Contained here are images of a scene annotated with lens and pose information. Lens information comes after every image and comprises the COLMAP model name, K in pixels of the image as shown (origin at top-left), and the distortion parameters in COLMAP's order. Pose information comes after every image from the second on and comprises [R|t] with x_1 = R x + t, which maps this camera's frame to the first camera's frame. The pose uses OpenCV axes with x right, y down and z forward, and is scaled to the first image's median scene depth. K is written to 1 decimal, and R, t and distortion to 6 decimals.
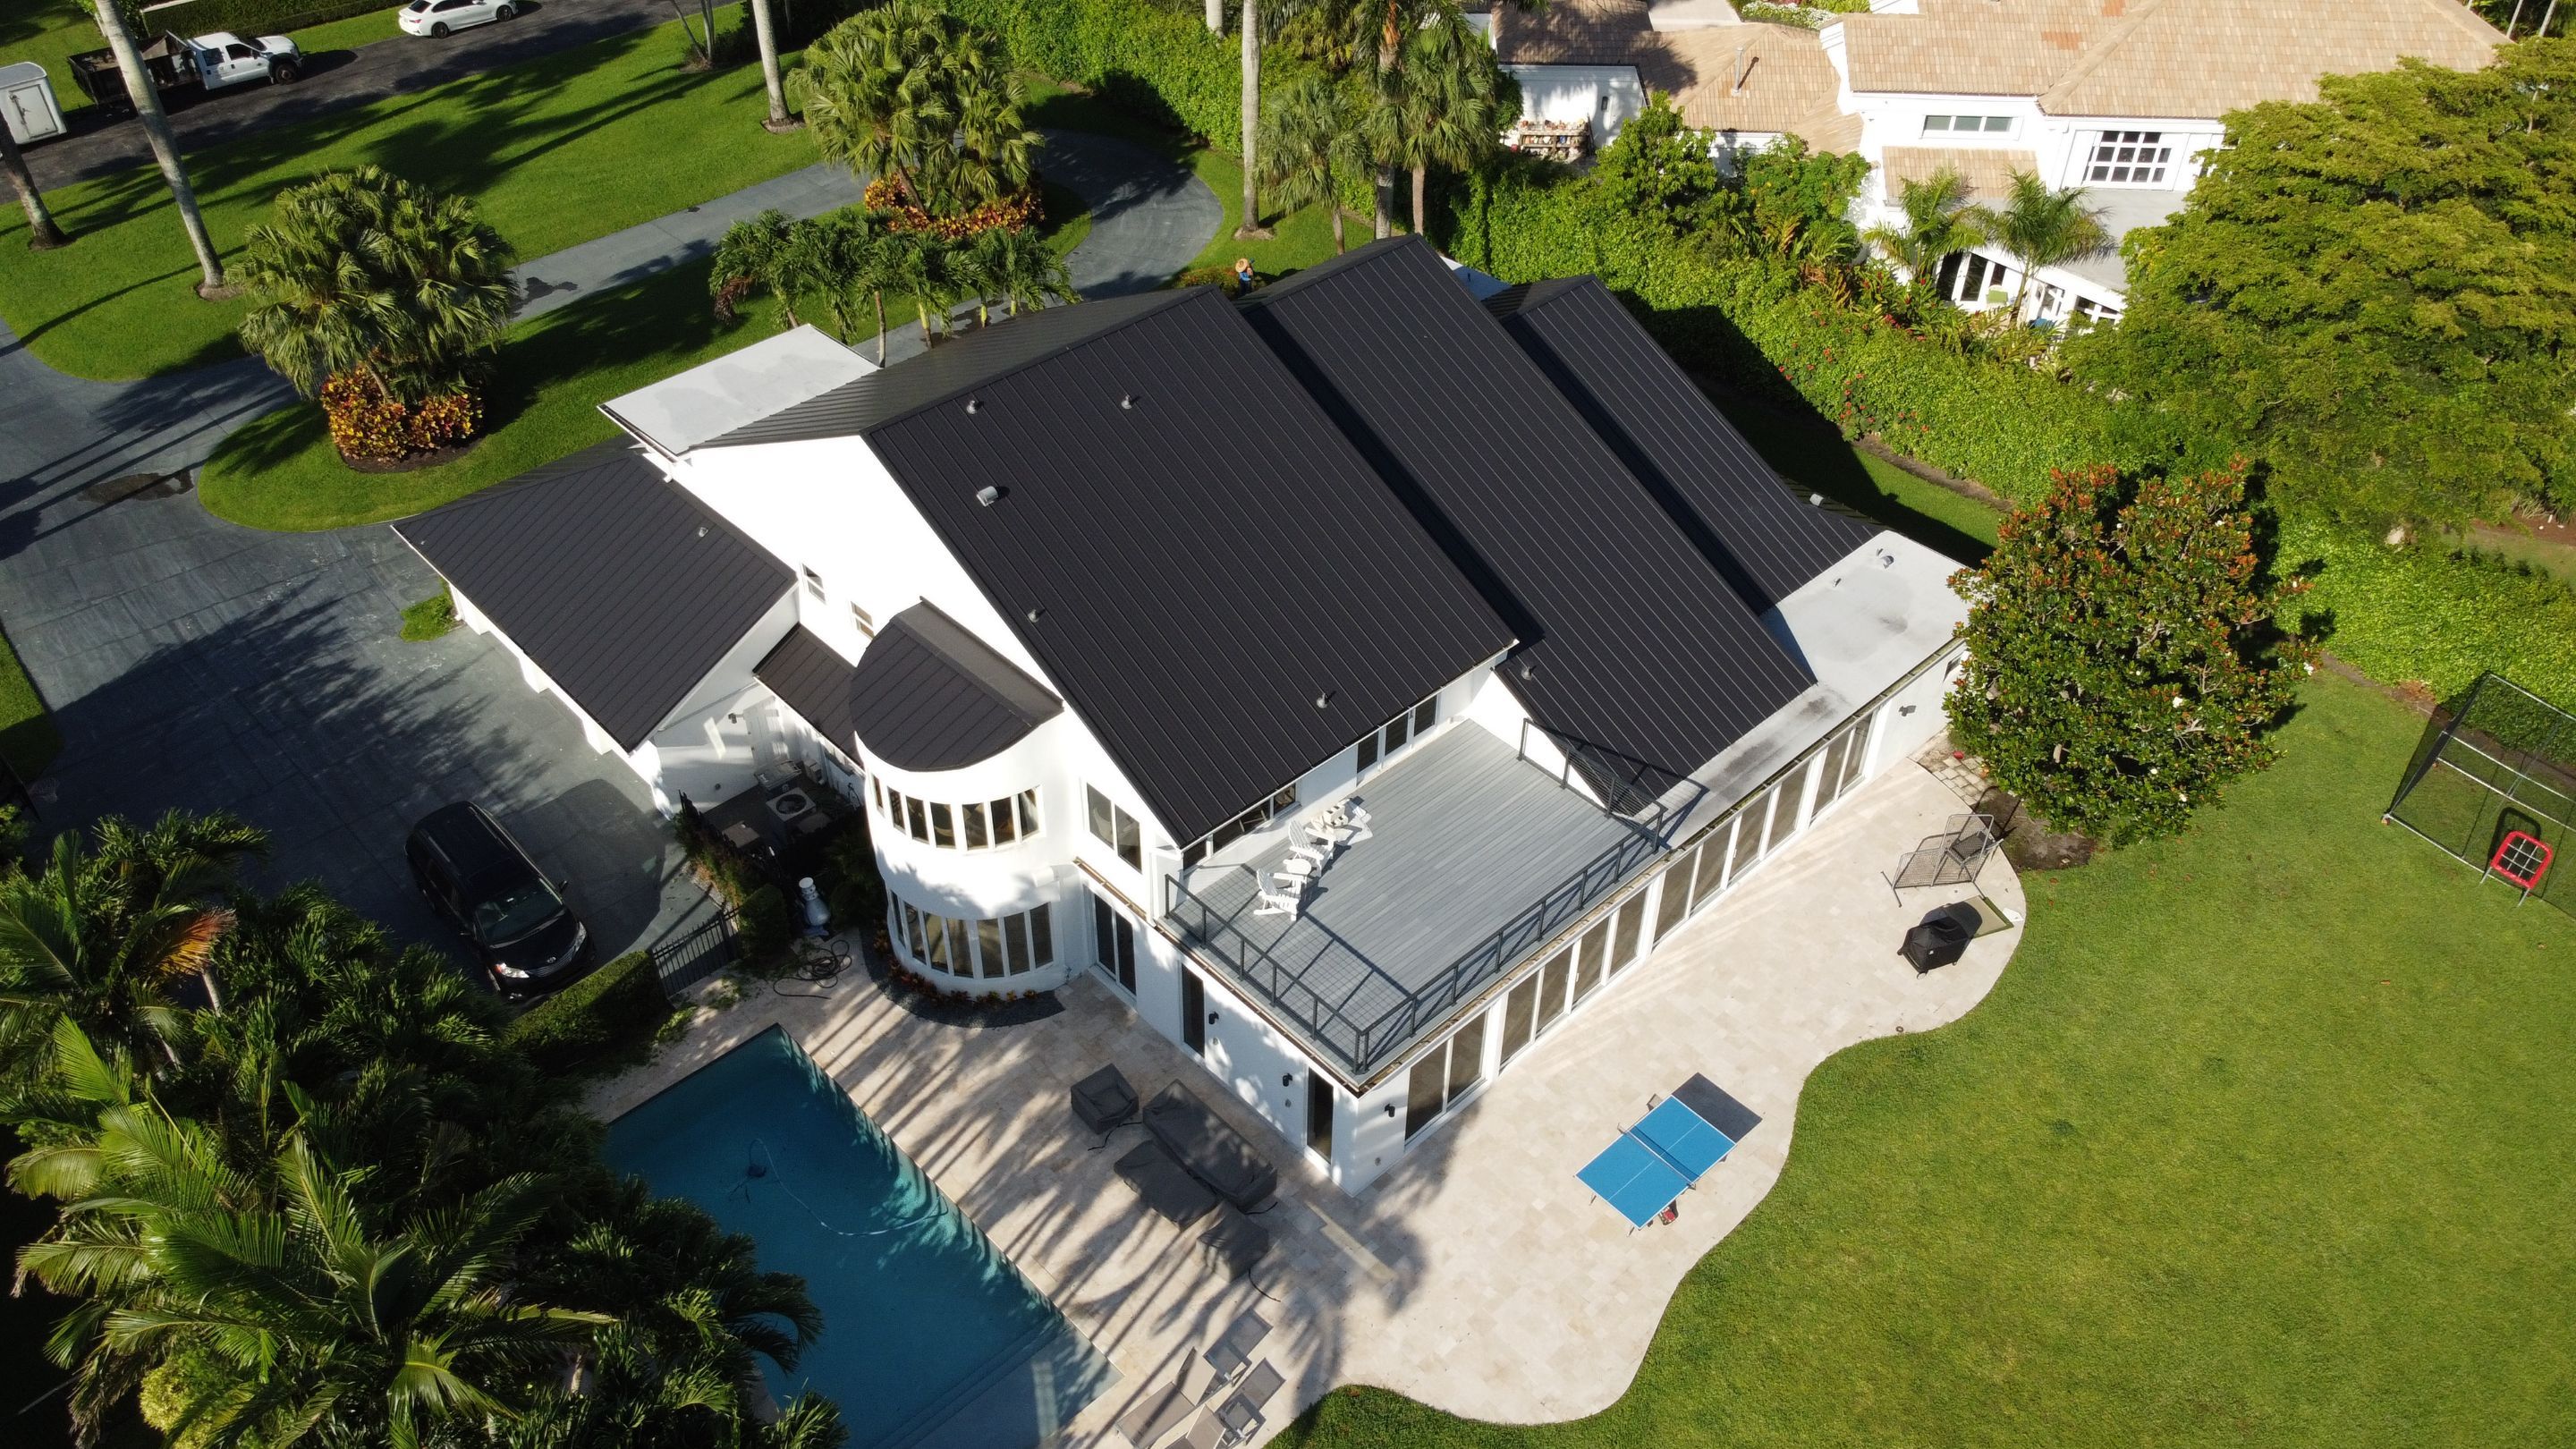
lens RADIAL K [[1925.4, 0, 1287.4], [0, 1925.4, 720.7], [0, 0, 1]] dist [-0.009545, 0.008281]
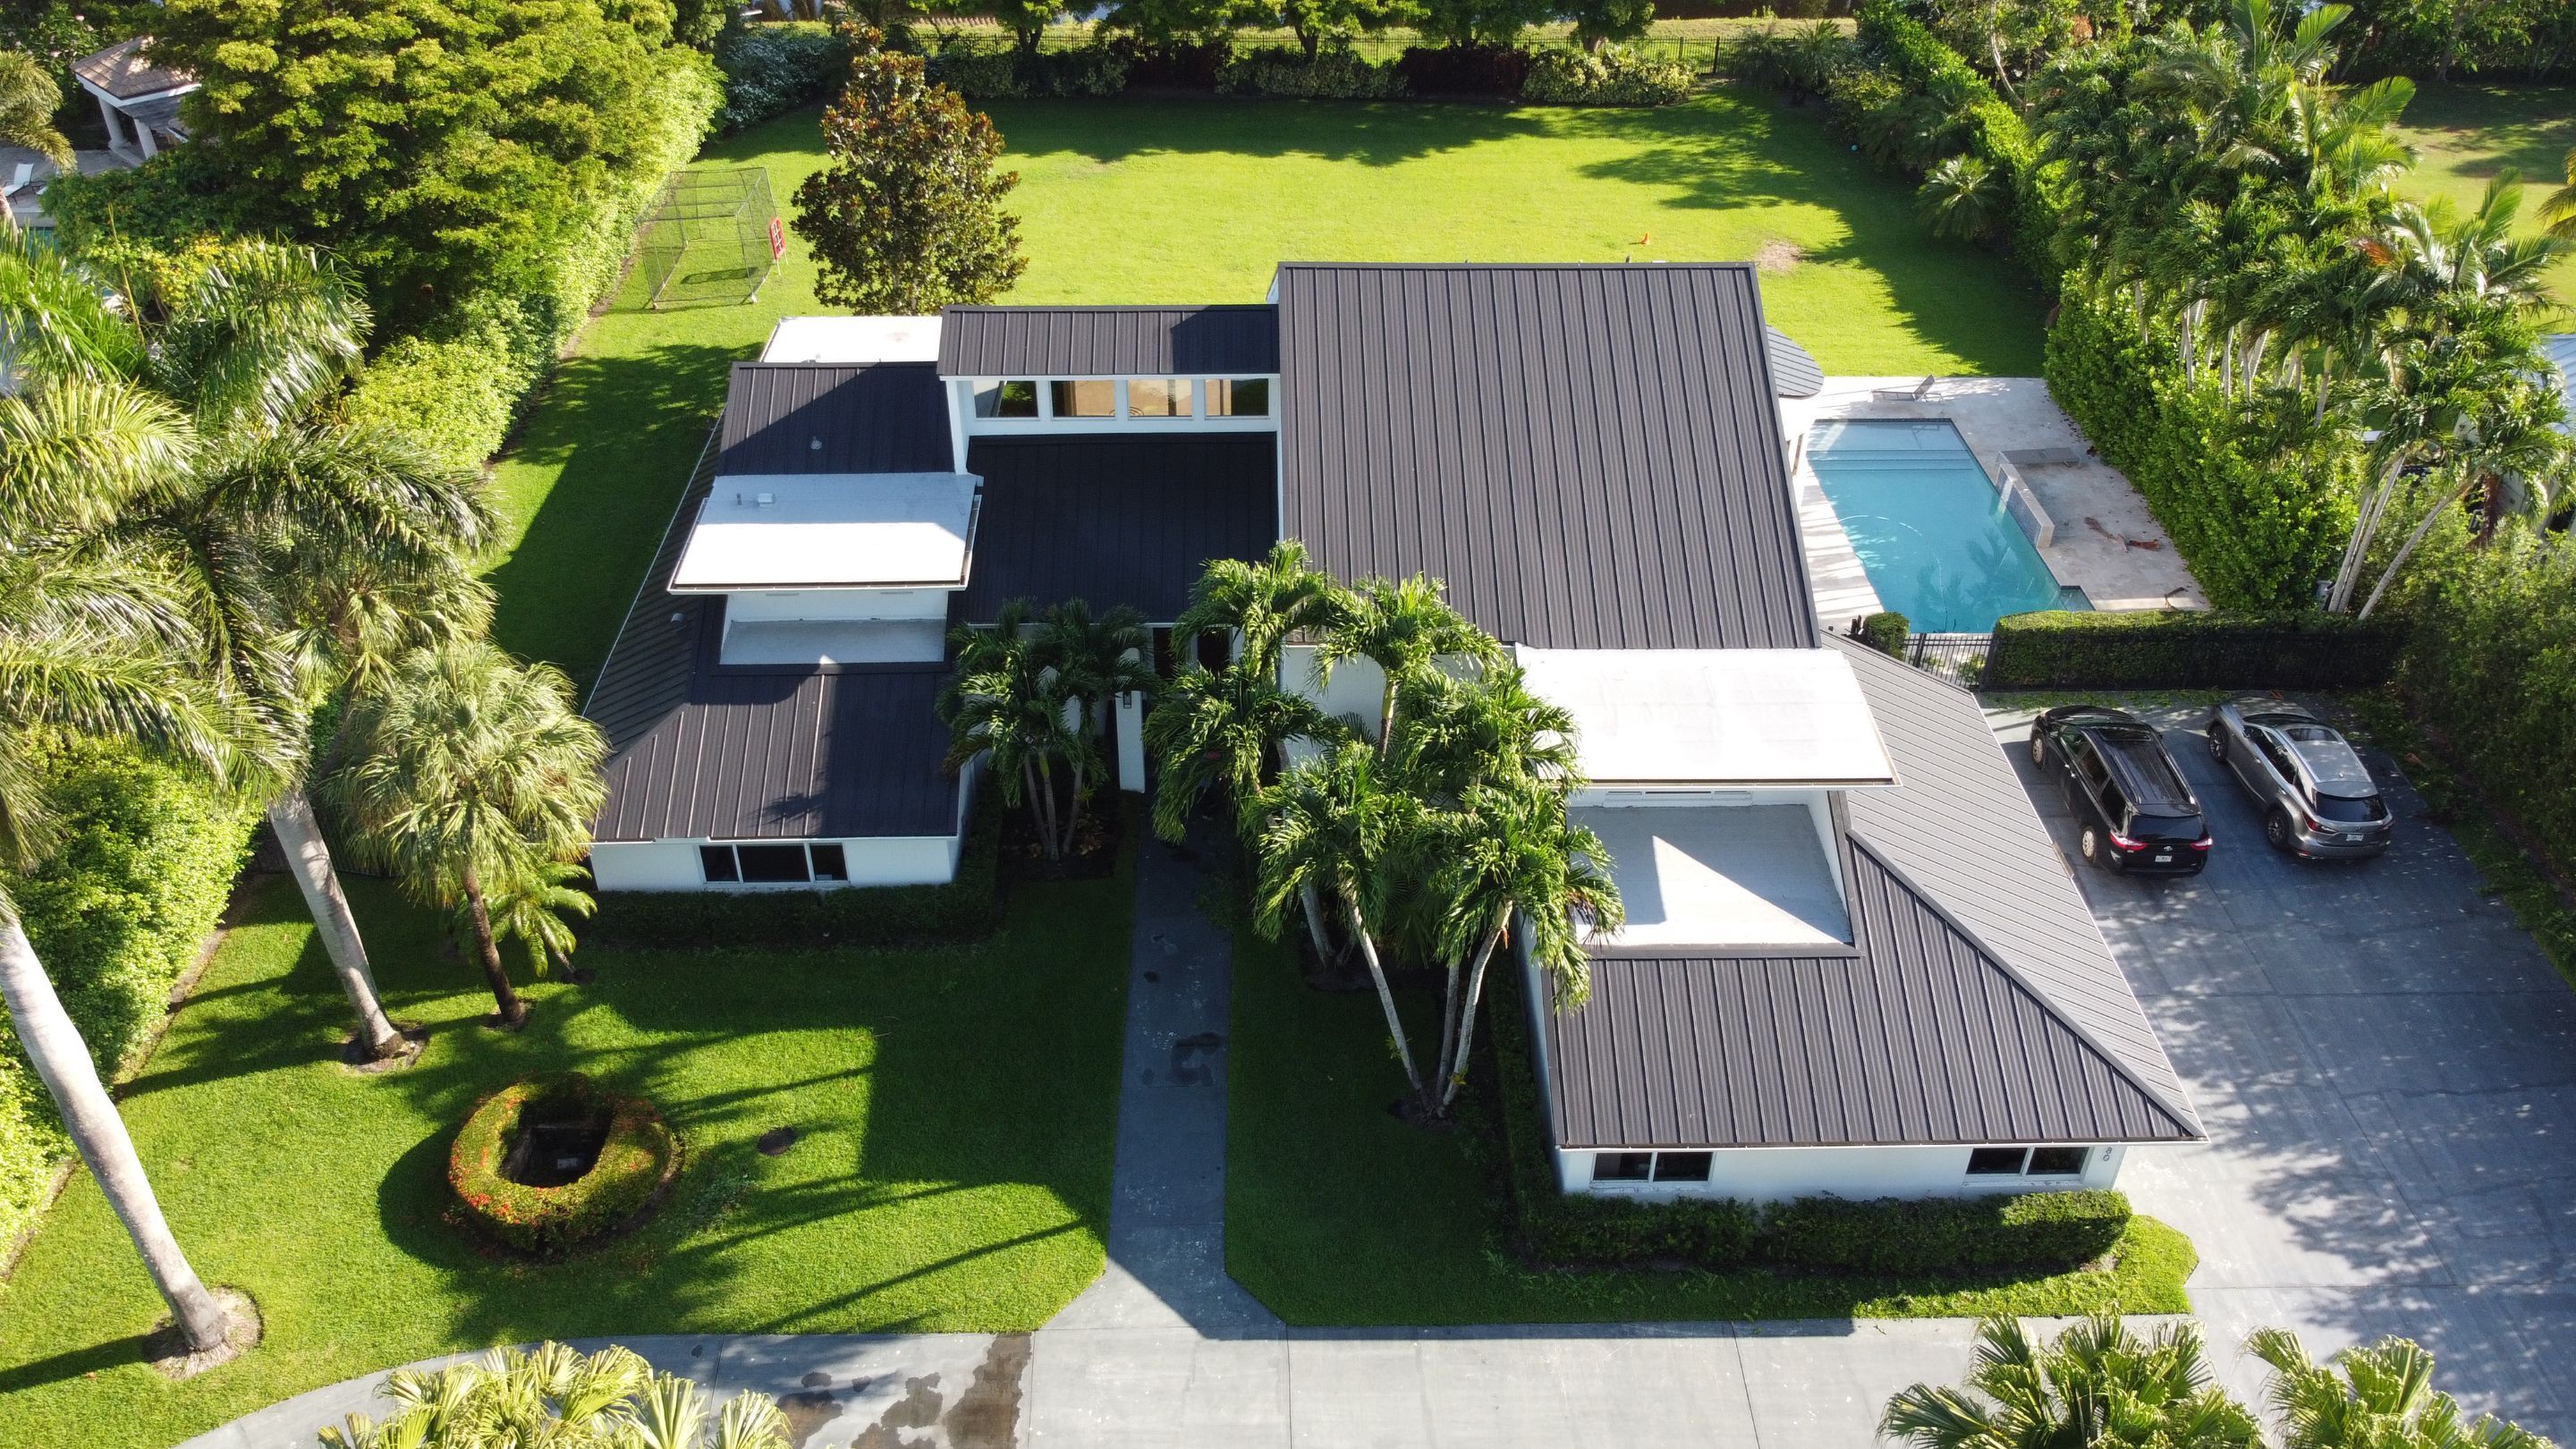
lens RADIAL K [[1925.4, 0, 1289.4], [0, 1925.4, 709.1], [0, 0, 1]] dist [-0.009545, 0.008281]
pose [[-0.742970, -0.403225, 0.534233, -0.597752], [0.417418, 0.344799, 0.840759, -0.904263], [-0.523218, 0.847657, -0.087862, 1.267532]]
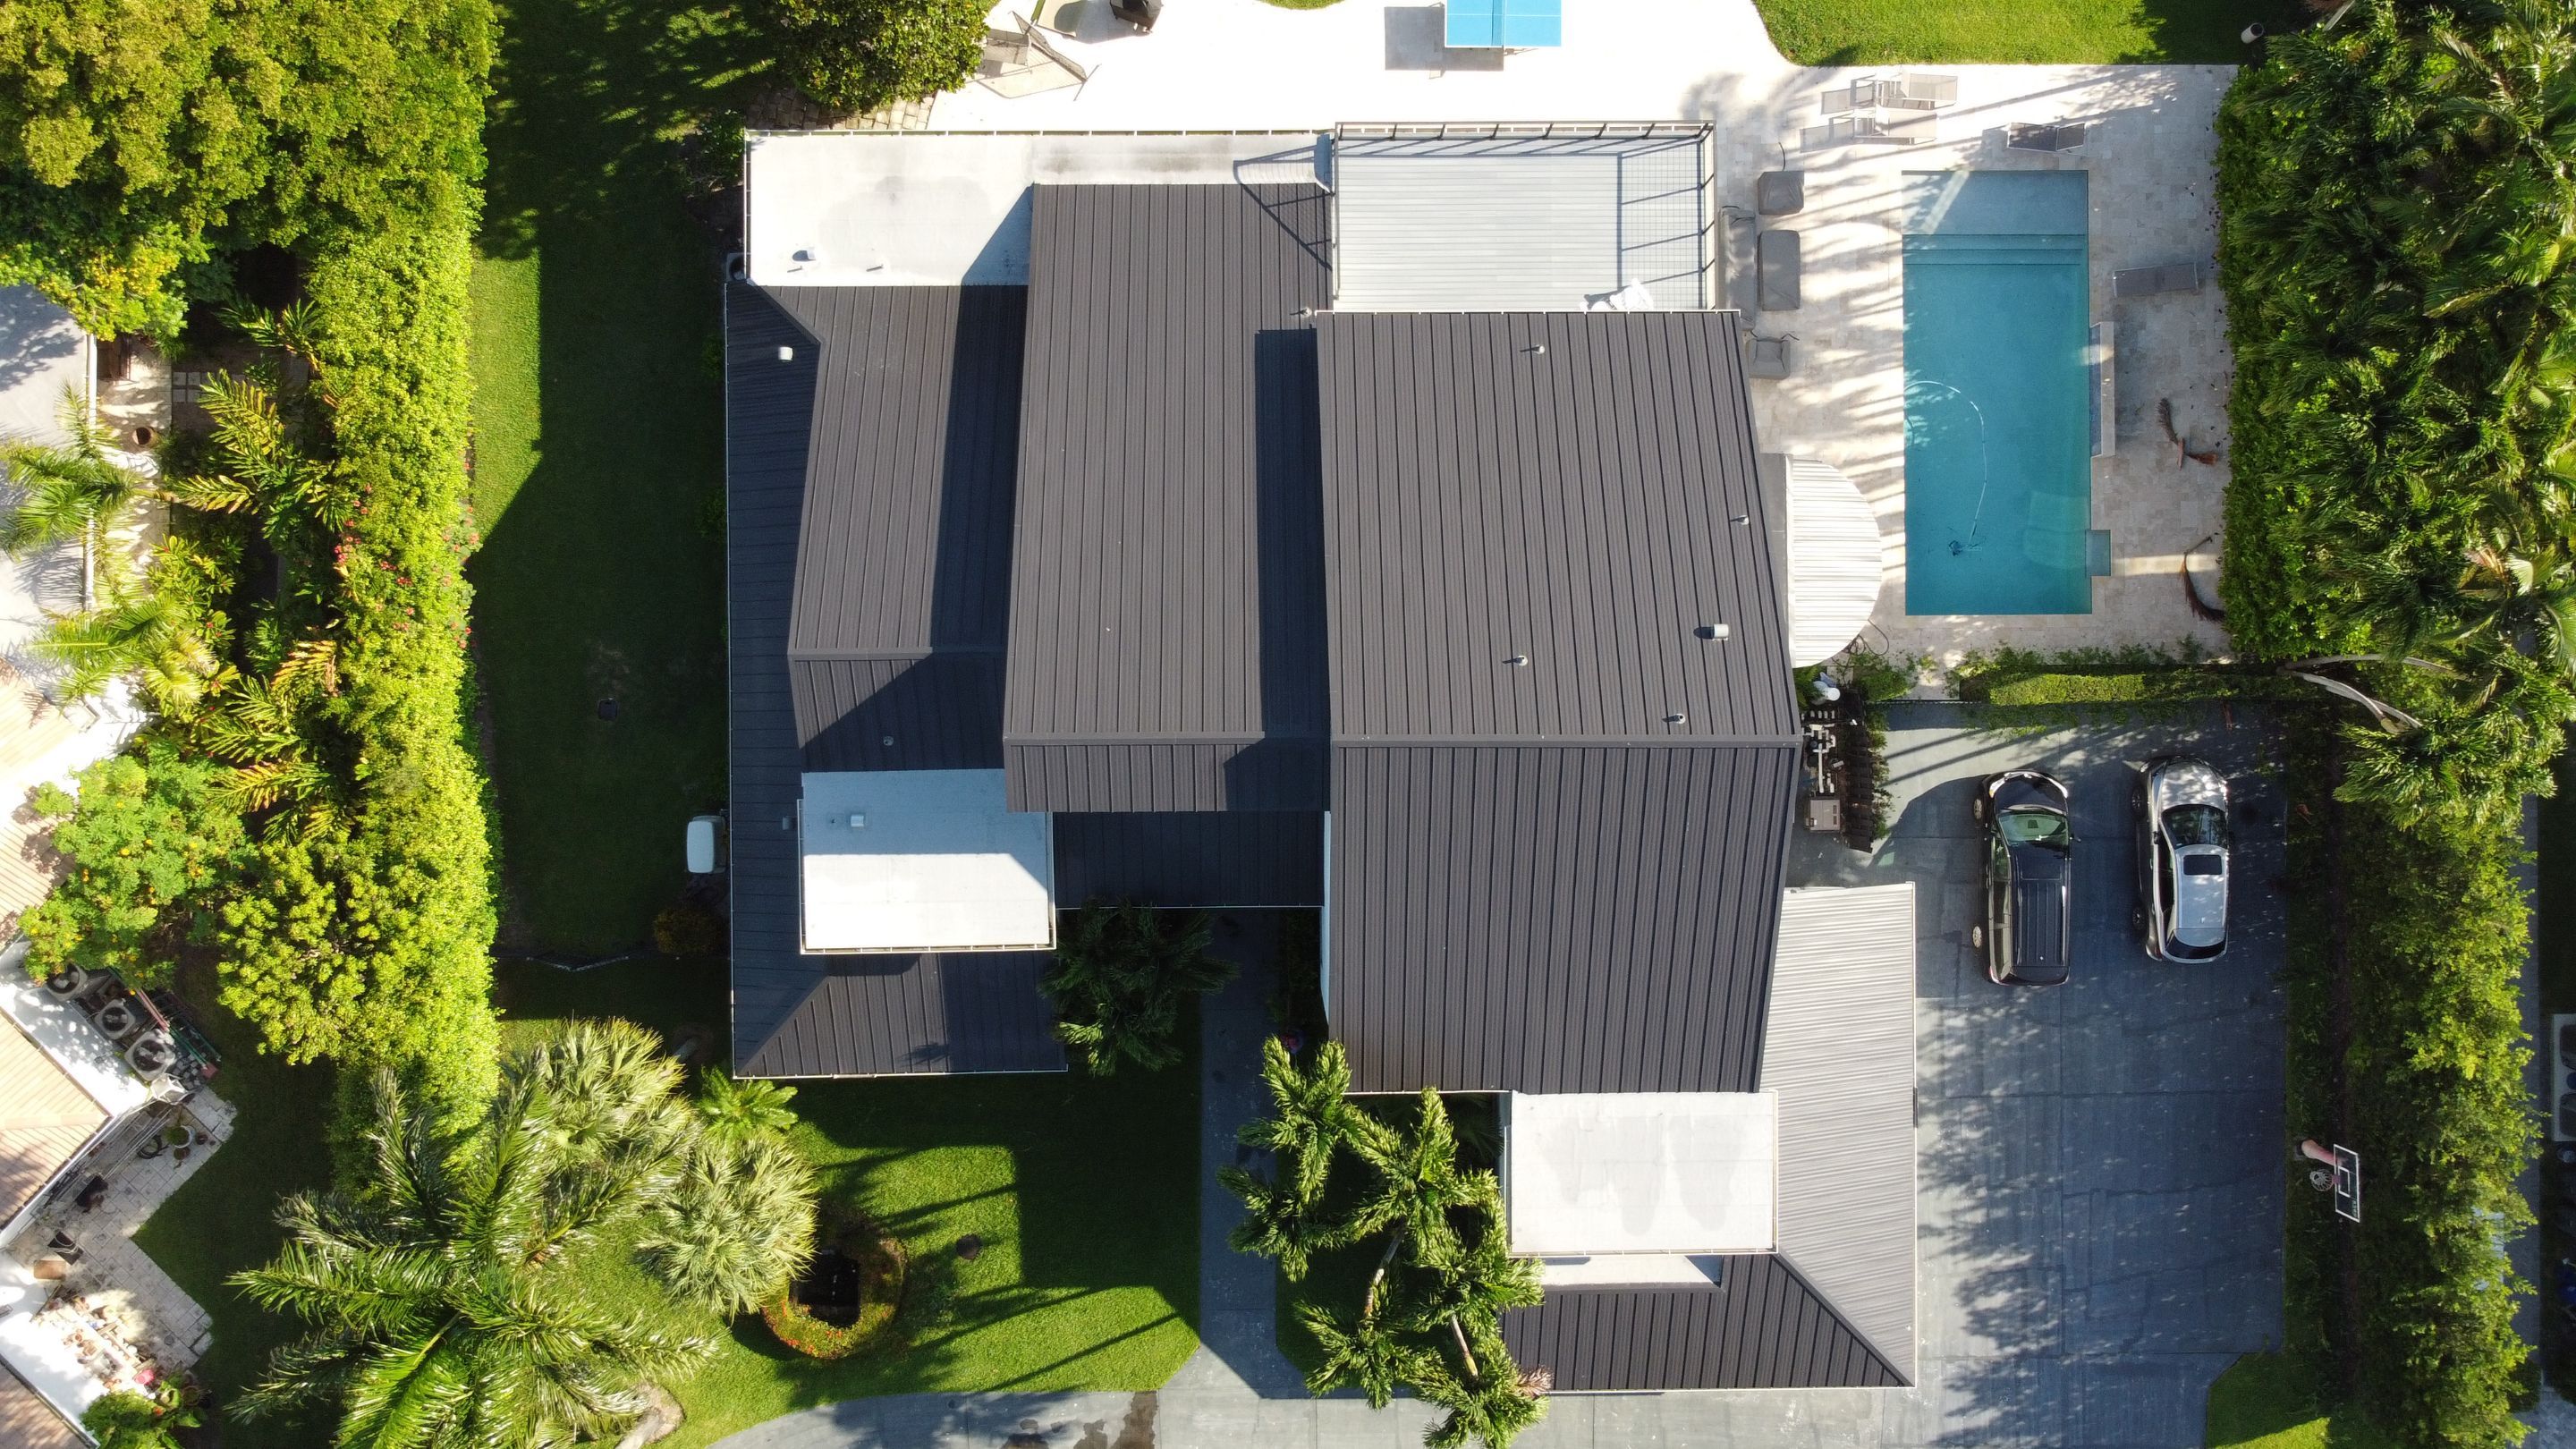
lens RADIAL K [[1925.4, 0, 1271.0], [0, 1925.4, 696.8], [0, 0, 1]] dist [-0.009545, 0.008281]
pose [[-0.731639, -0.681475, -0.017210, 0.013577], [0.421392, -0.471966, 0.774388, -0.929100], [-0.535849, 0.559320, 0.632477, 0.454636]]
